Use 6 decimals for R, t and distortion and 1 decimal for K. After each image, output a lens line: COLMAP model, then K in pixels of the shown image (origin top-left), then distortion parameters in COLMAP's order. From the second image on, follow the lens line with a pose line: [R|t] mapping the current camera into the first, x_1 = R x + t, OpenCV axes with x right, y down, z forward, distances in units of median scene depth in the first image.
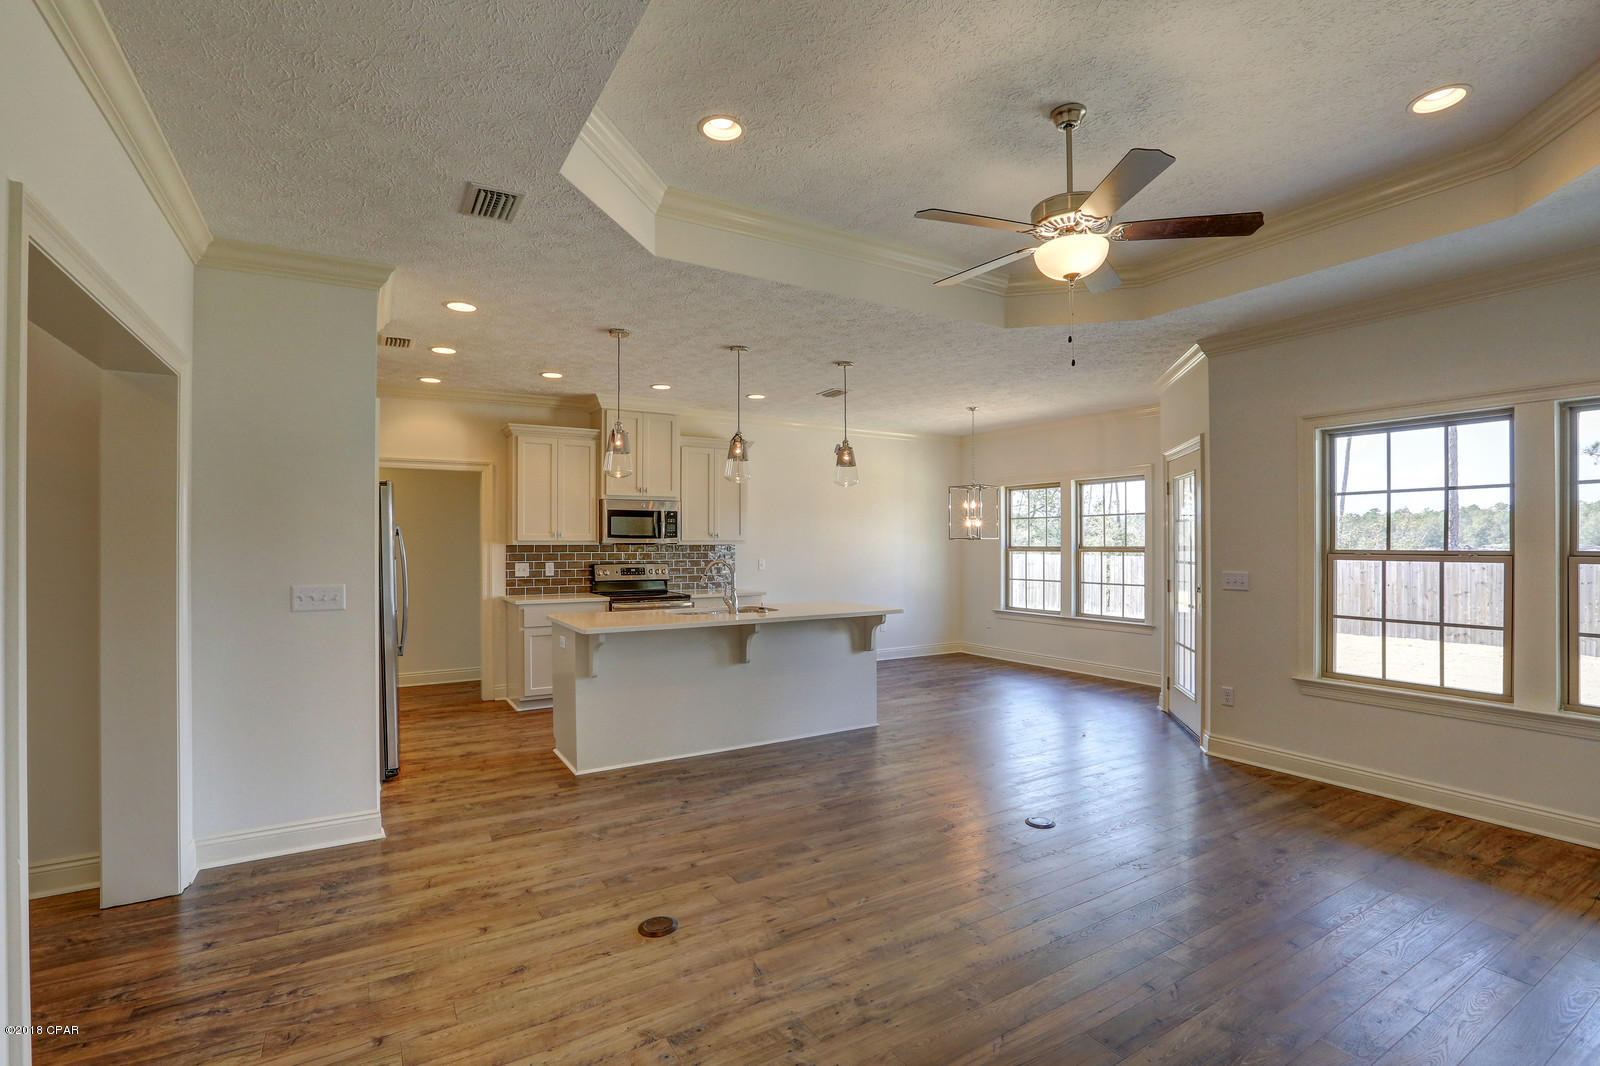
lens RADIAL K [[736.6, 0, 797.9], [0, 736.6, 540.8], [0, 0, 1]] dist [-0.040144, 0.010679]
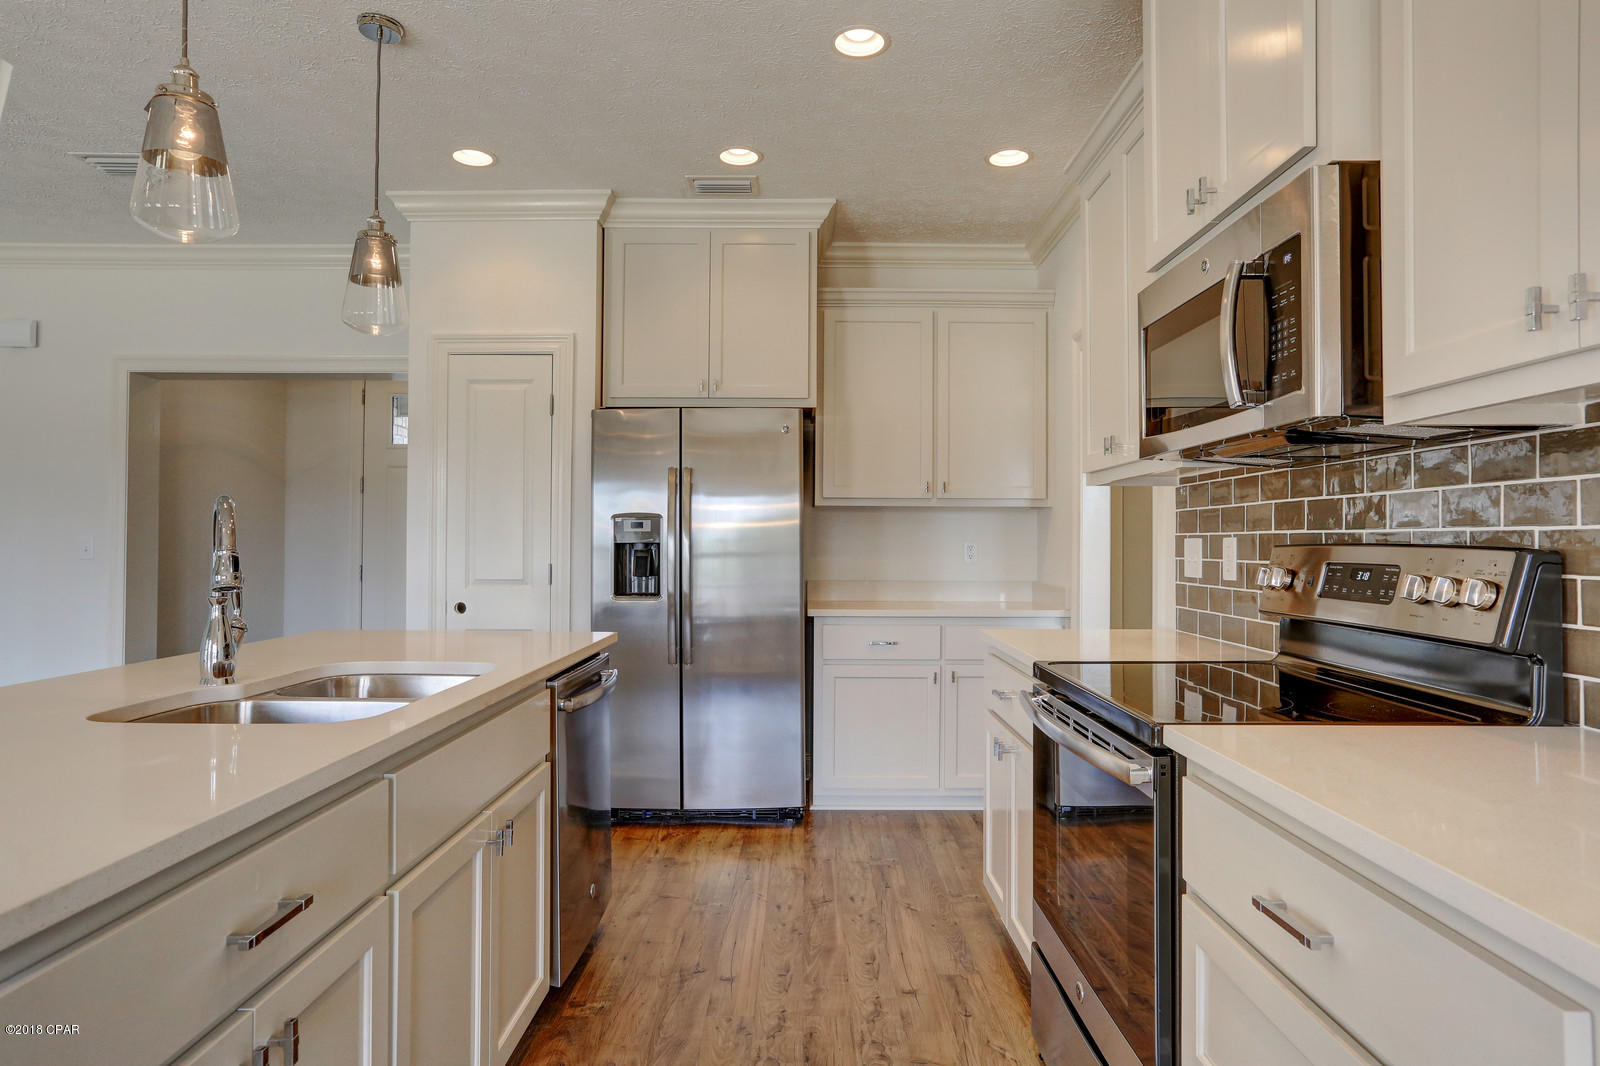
lens RADIAL K [[925.9, 0, 796.3], [0, 925.9, 529.1], [0, 0, 1]] dist [-0.022506, 0.021937]
pose [[-0.525559, -0.012401, -0.850667, 0.091702], [-0.001055, 0.999902, -0.013925, 0.037912], [0.850756, -0.006422, -0.525521, 1.240396]]
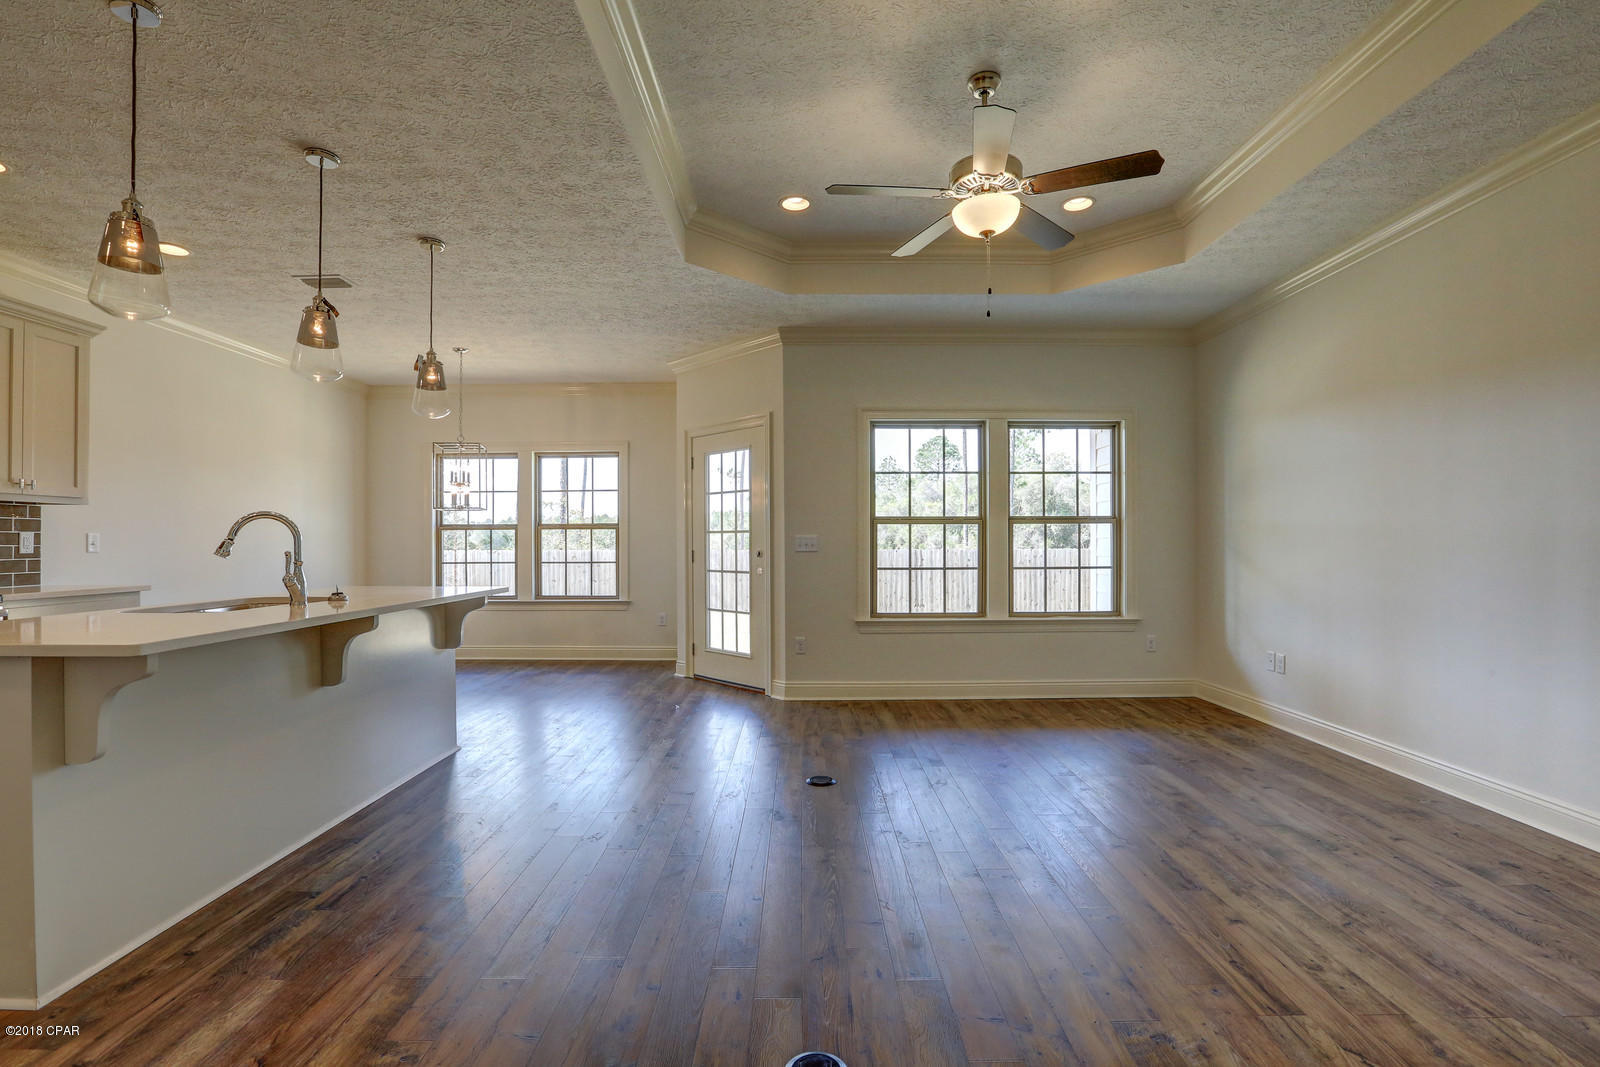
lens RADIAL K [[736.6, 0, 790.7], [0, 736.6, 540.1], [0, 0, 1]] dist [-0.040144, 0.010679]
pose [[0.525442, 0.003255, 0.850823, -0.330979], [-0.000104, 0.999993, -0.003761, 0.044193], [-0.850829, 0.001888, 0.525439, 0.331216]]
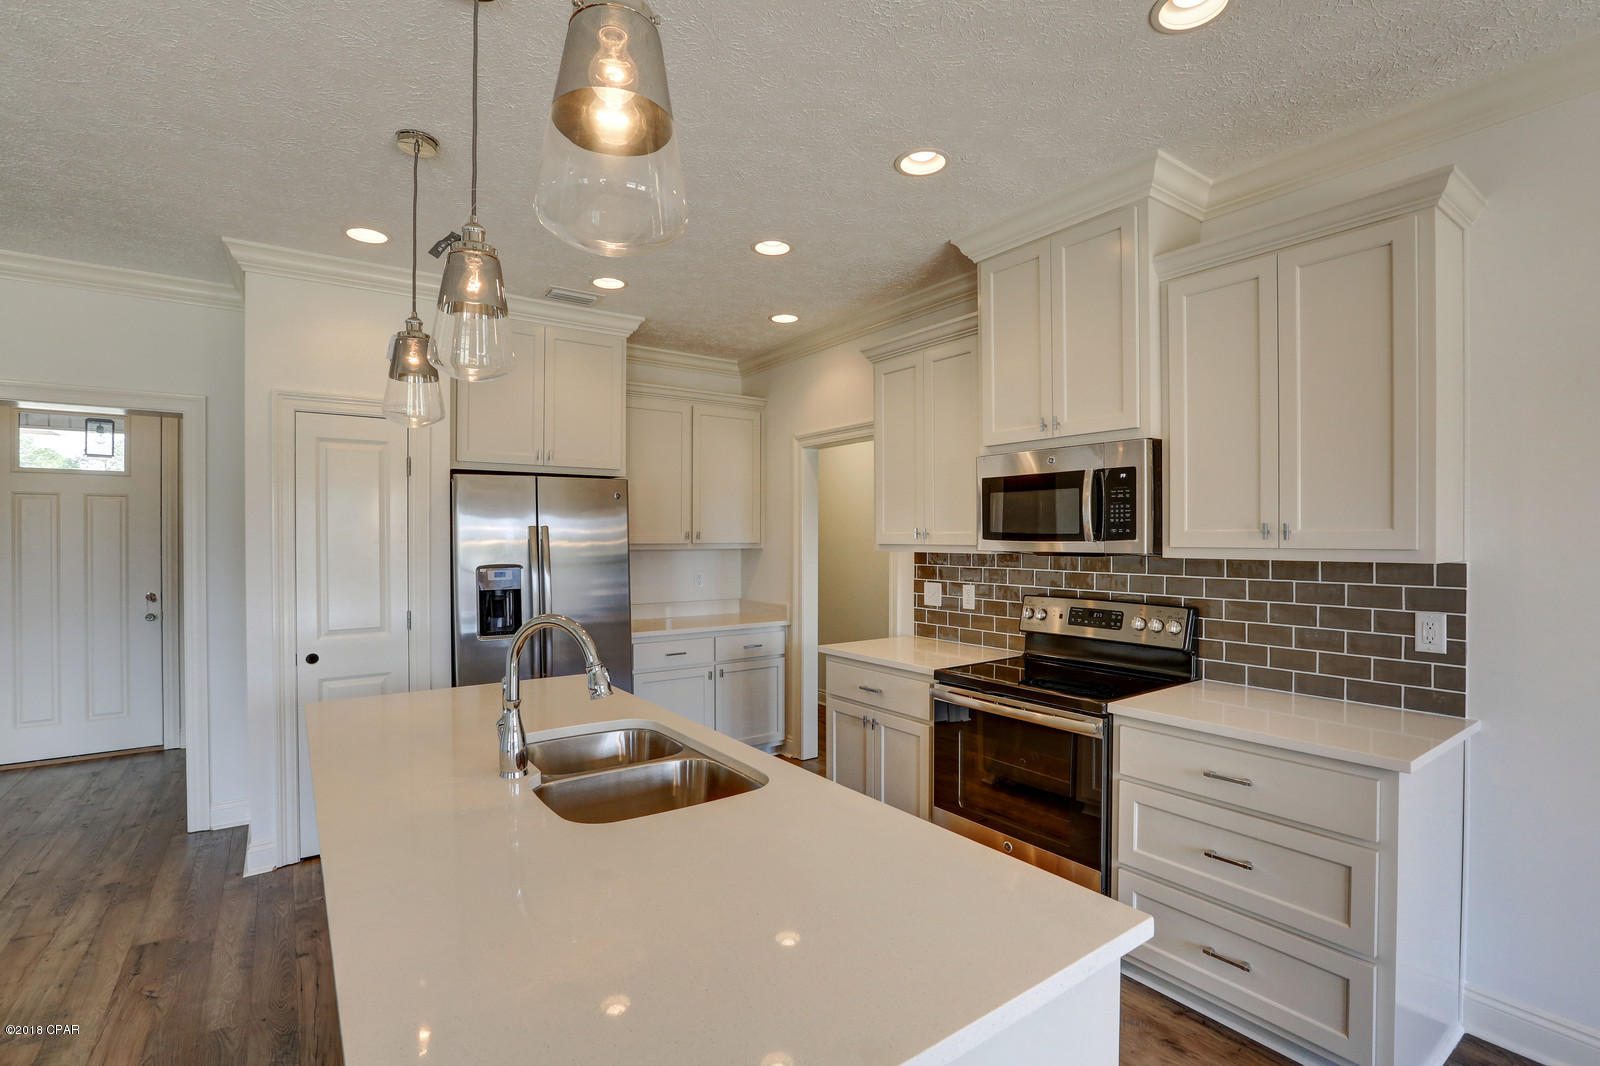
lens RADIAL K [[736.6, 0, 802.6], [0, 736.6, 543.4], [0, 0, 1]] dist [-0.040144, 0.010679]
pose [[0.077164, 0.009894, -0.996969, 0.223736], [0.002999, 0.999944, 0.010156, -0.007586], [0.997014, -0.003774, 0.077130, 0.991244]]
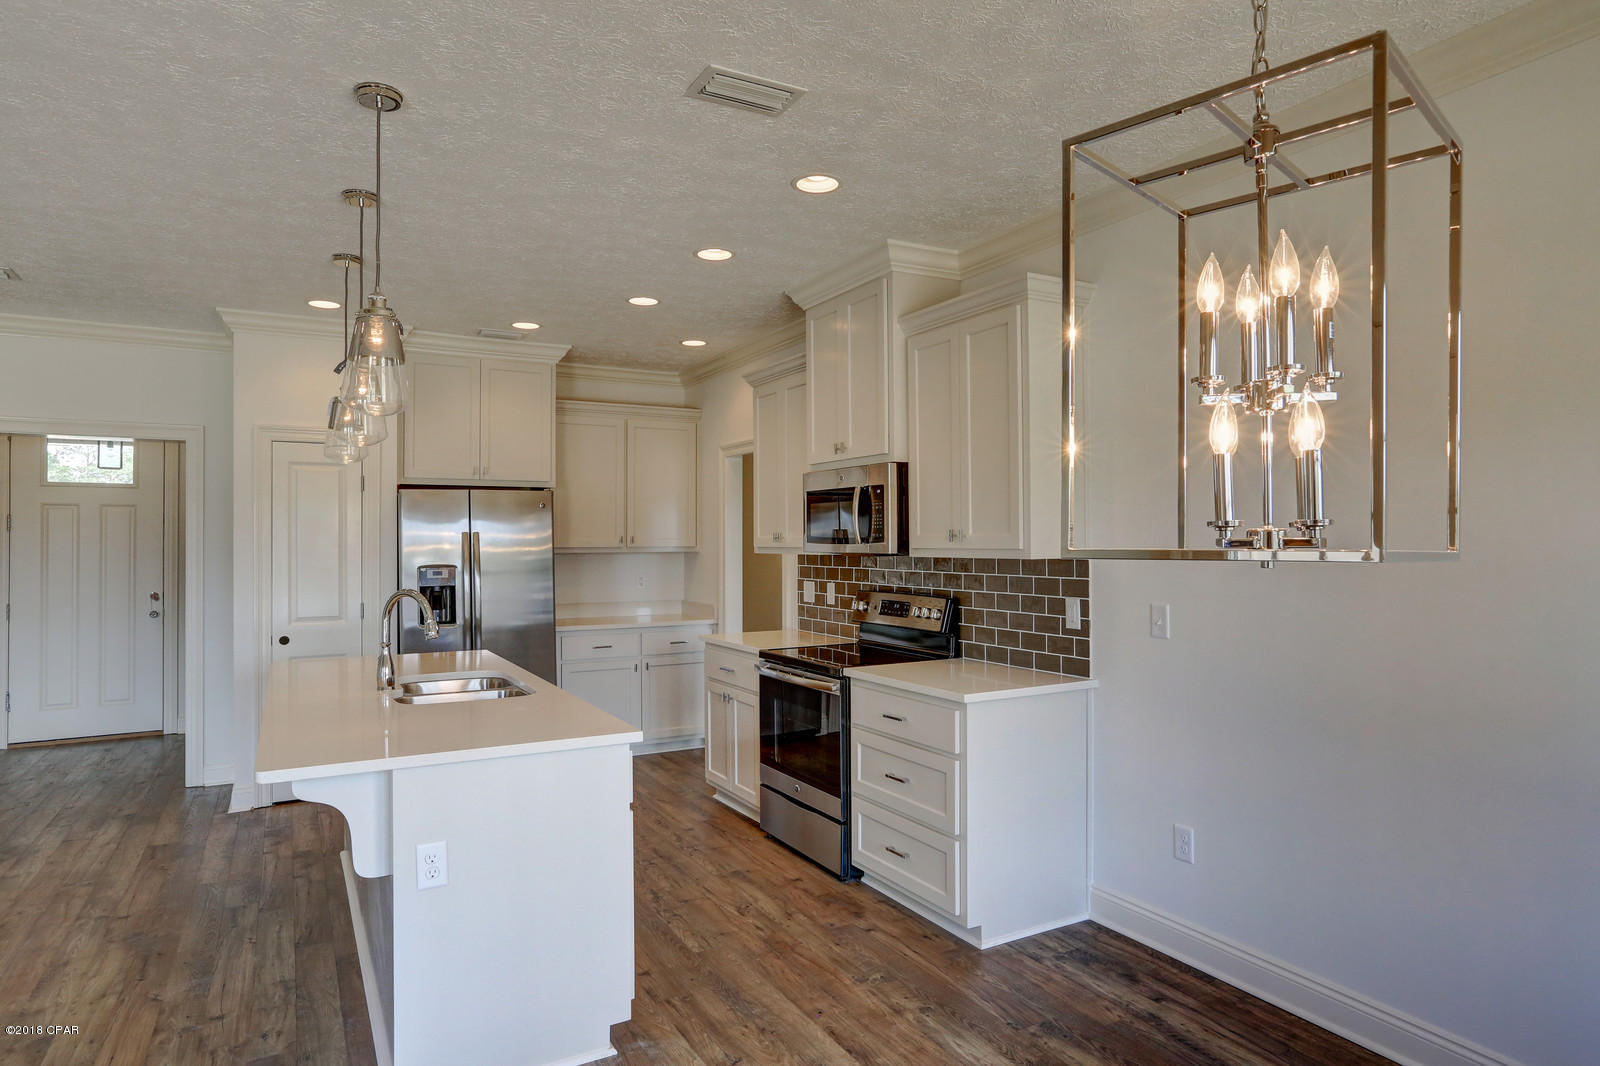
lens RADIAL K [[925.9, 0, 800.0], [0, 925.9, 535.9], [0, 0, 1]] dist [-0.022506, 0.021937]
pose [[-0.035488, -0.004010, -0.999362, 0.508717], [0.005904, 0.999974, -0.004223, -0.007102], [0.999353, -0.006050, -0.035463, 1.186323]]
